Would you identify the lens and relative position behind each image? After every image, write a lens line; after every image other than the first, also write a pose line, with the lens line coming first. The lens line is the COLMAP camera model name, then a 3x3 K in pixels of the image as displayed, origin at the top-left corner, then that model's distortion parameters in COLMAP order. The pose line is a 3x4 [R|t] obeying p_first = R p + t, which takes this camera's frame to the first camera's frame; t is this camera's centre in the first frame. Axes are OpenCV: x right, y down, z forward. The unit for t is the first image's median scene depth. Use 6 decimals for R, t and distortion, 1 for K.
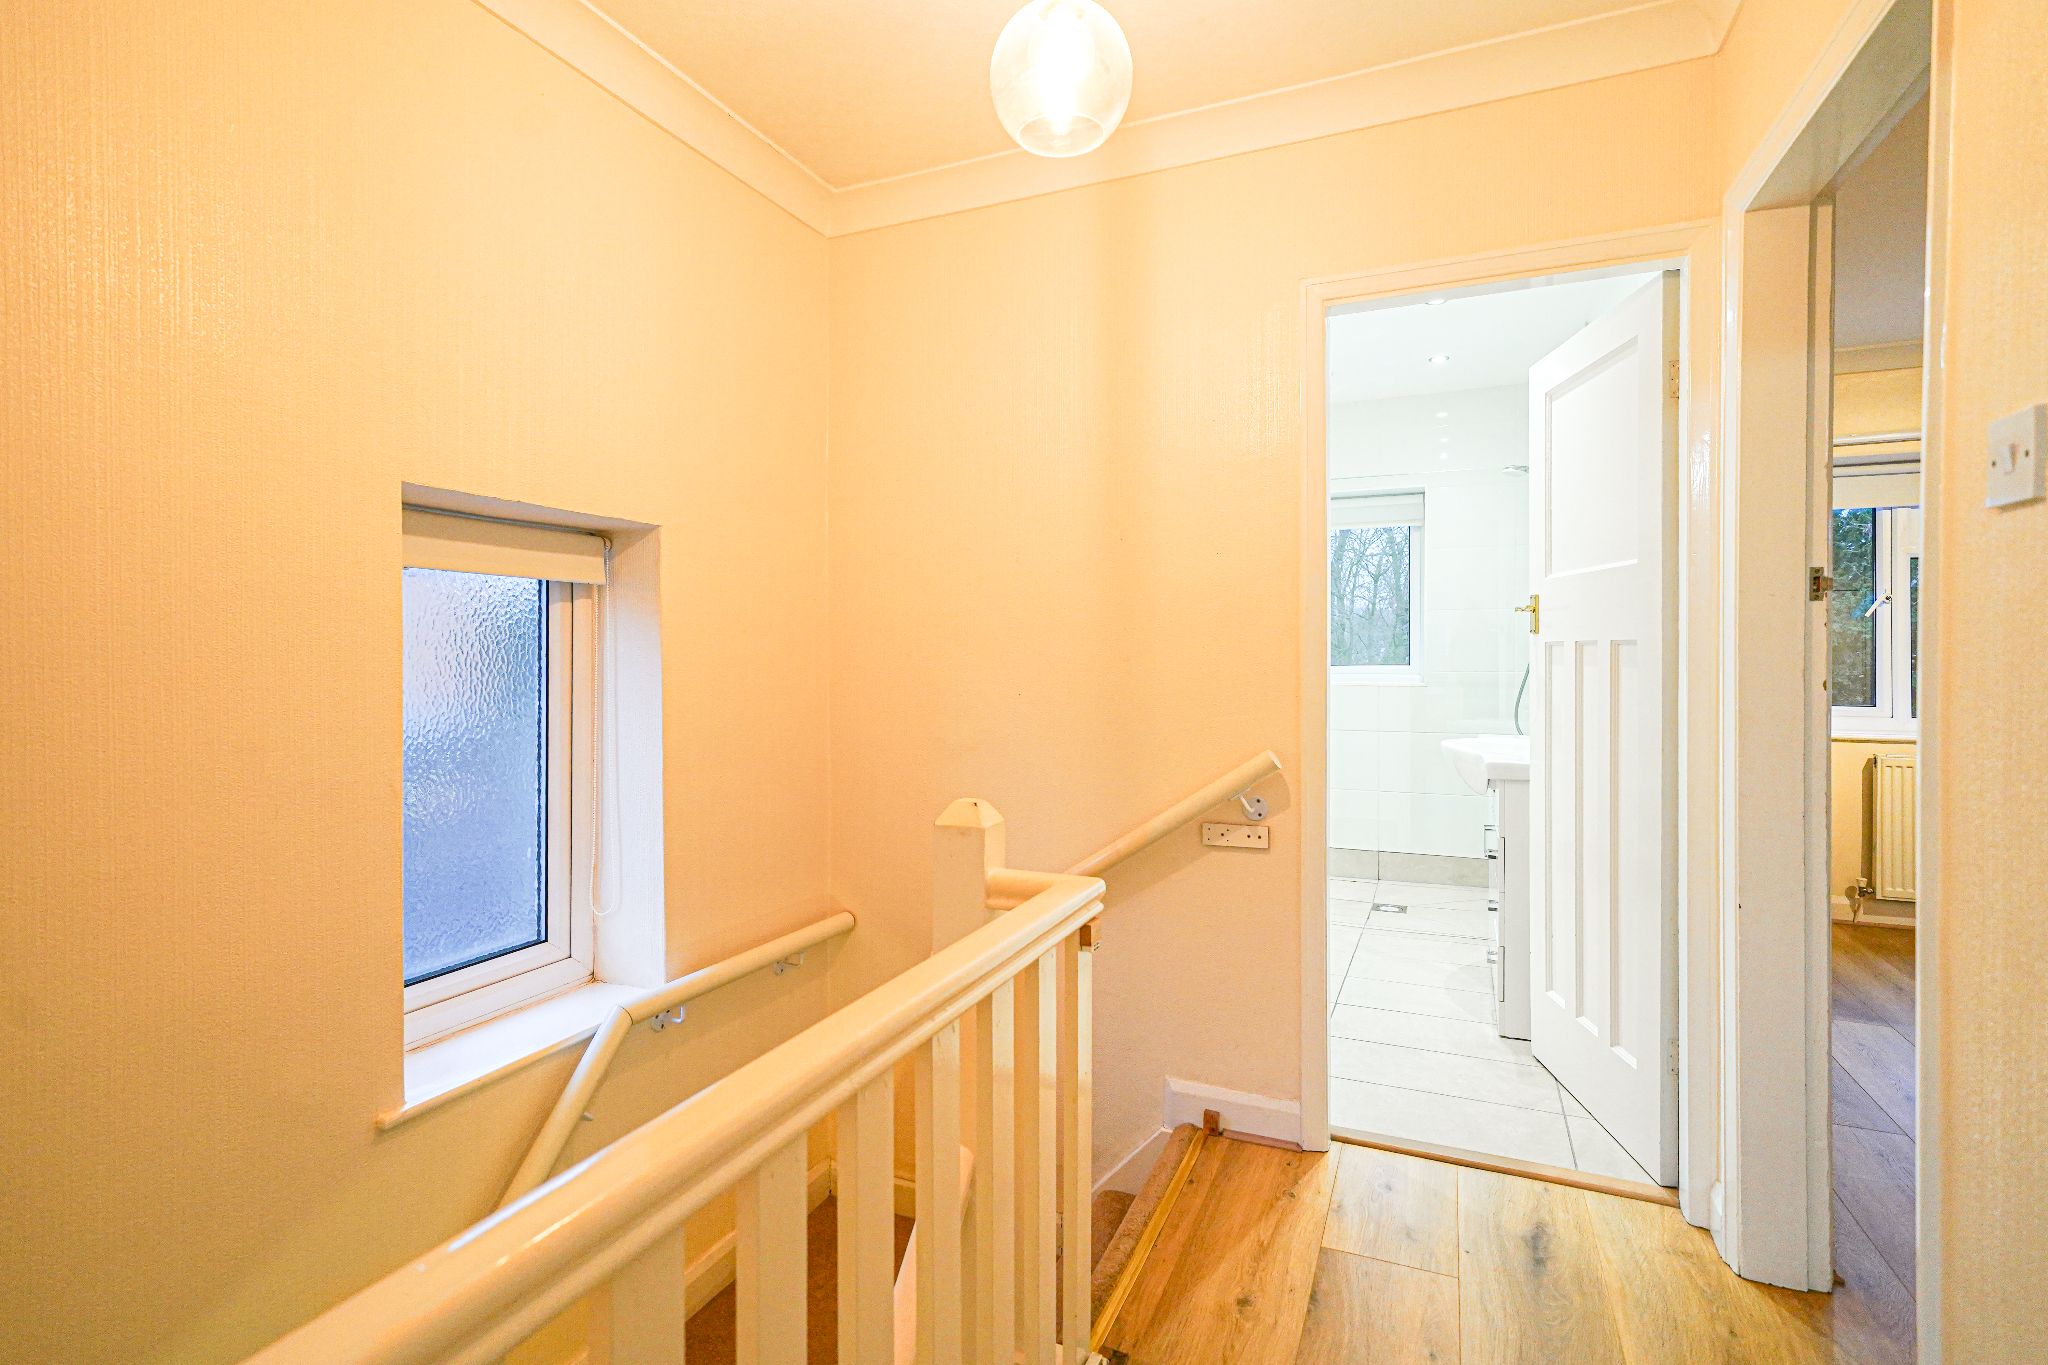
lens RADIAL K [[971.7, 0, 1021.3], [0, 971.7, 671.3], [0, 0, 1]] dist [0.003401, -0.000477]
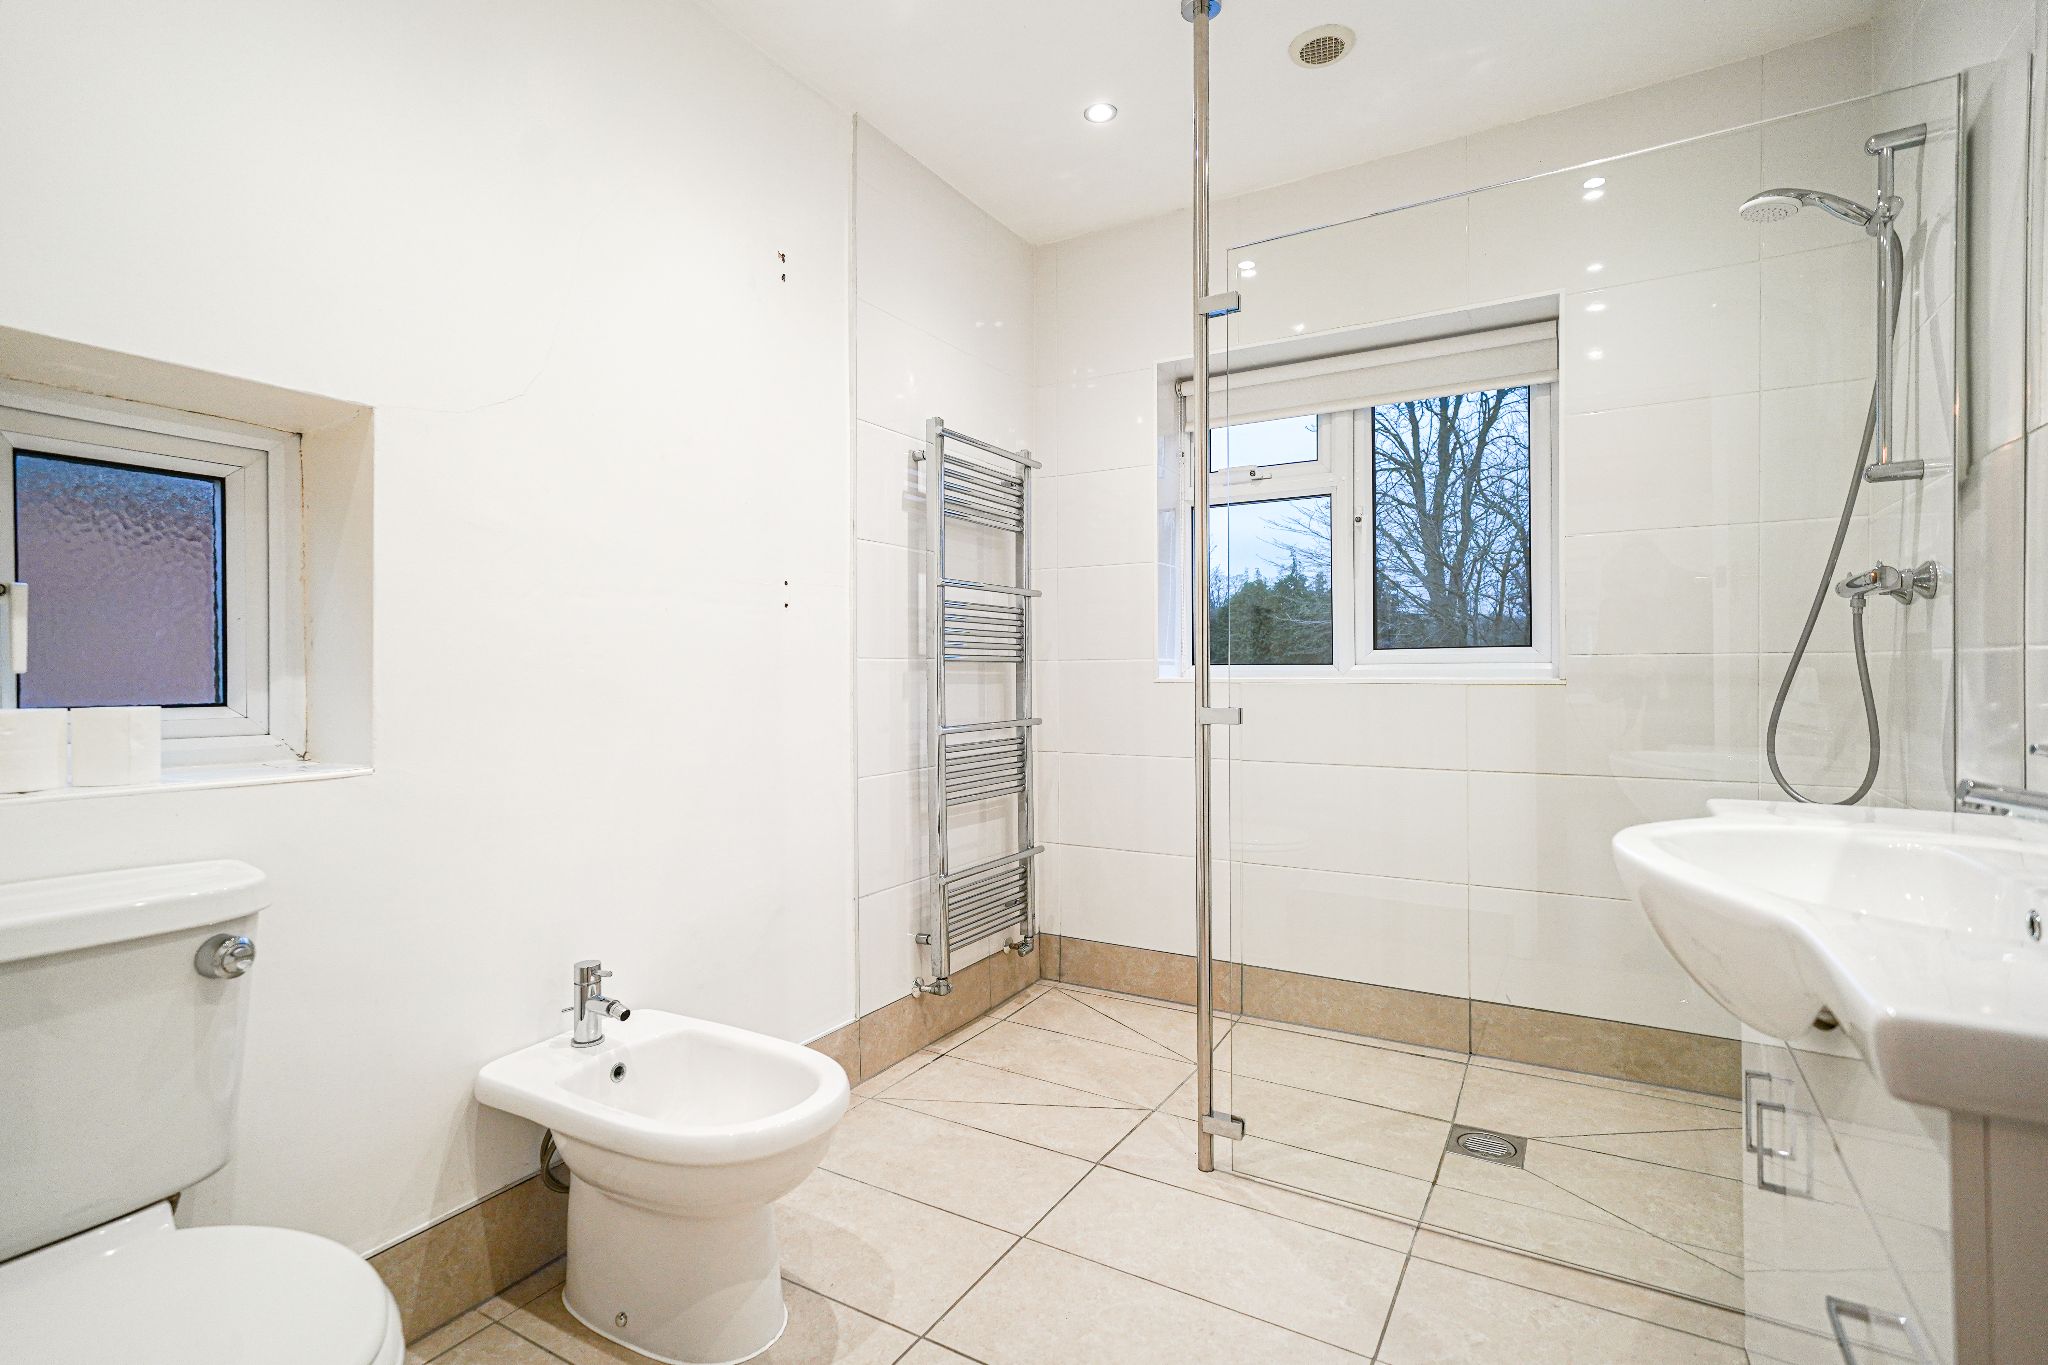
lens RADIAL K [[971.7, 0, 1016.7], [0, 971.7, 678.2], [0, 0, 1]] dist [0.003401, -0.000477]
pose [[0.993080, -0.007525, -0.117201, 0.216608], [0.006976, 0.999963, -0.005098, 0.015647], [0.117235, 0.004245, 0.993095, 0.520964]]
